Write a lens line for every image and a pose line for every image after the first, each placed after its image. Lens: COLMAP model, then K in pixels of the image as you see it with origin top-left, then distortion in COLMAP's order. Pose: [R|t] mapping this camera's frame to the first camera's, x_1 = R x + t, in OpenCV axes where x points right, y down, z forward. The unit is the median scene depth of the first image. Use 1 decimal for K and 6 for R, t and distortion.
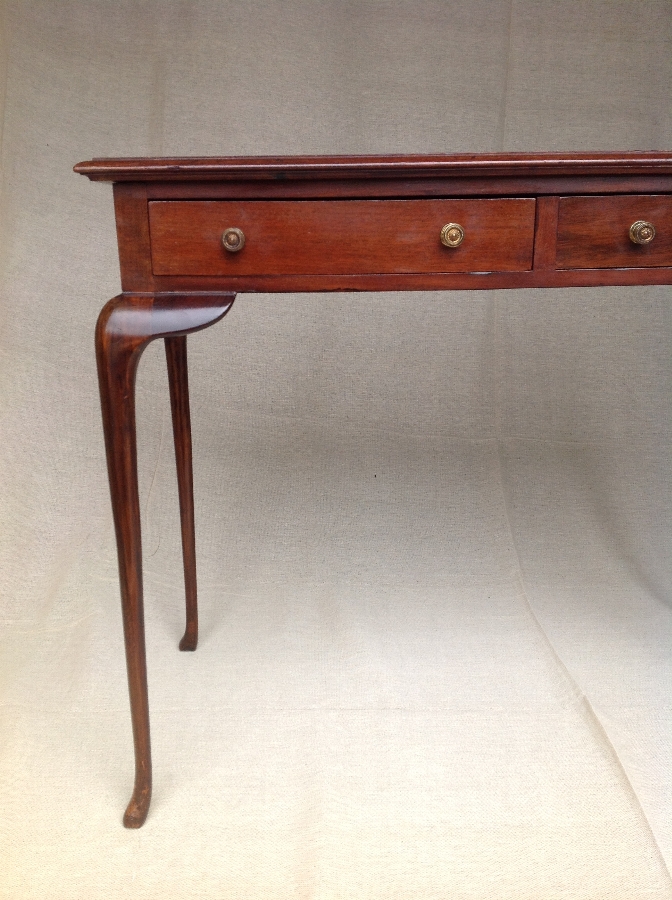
lens RADIAL K [[846.6, 0, 336.0], [0, 846.6, 450.0], [0, 0, 1]] dist [0.115117, -0.256383]
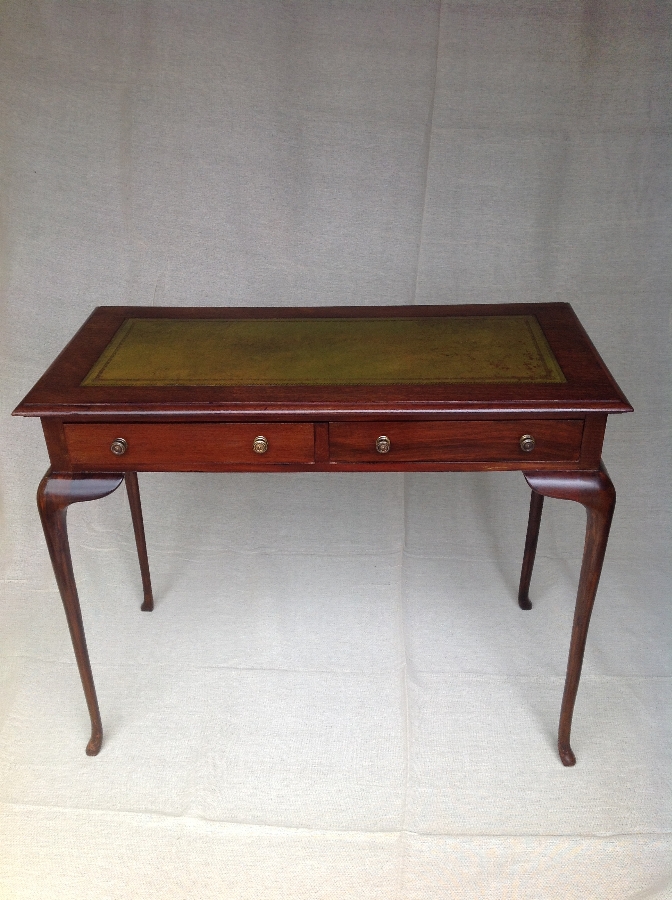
lens RADIAL K [[834.1, 0, 336.0], [0, 834.1, 450.0], [0, 0, 1]] dist [0.155252, -0.342204]
pose [[0.997874, 0.024630, -0.060337, 0.359753], [-0.009603, 0.971295, 0.237684, -0.594913], [0.064459, -0.236599, 0.969467, -0.458628]]
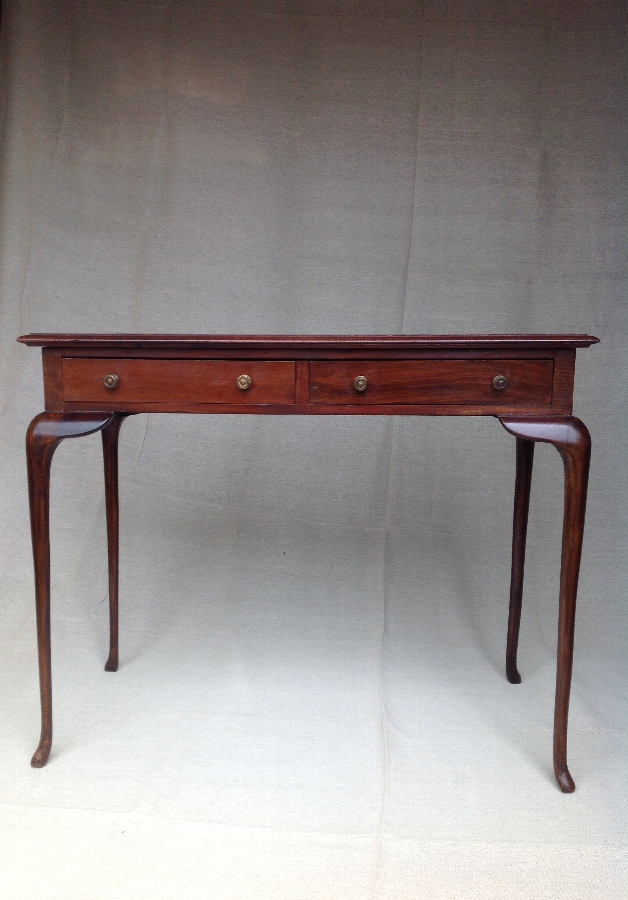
lens RADIAL K [[831.1, 0, 289.3], [0, 831.1, 453.8], [0, 0, 1]] dist [0.186796, -0.467694]
pose [[0.993914, 0.030403, -0.105885, 0.389854], [-0.043142, 0.991814, -0.120183, 0.071851], [0.101364, 0.124020, 0.987089, -0.540861]]
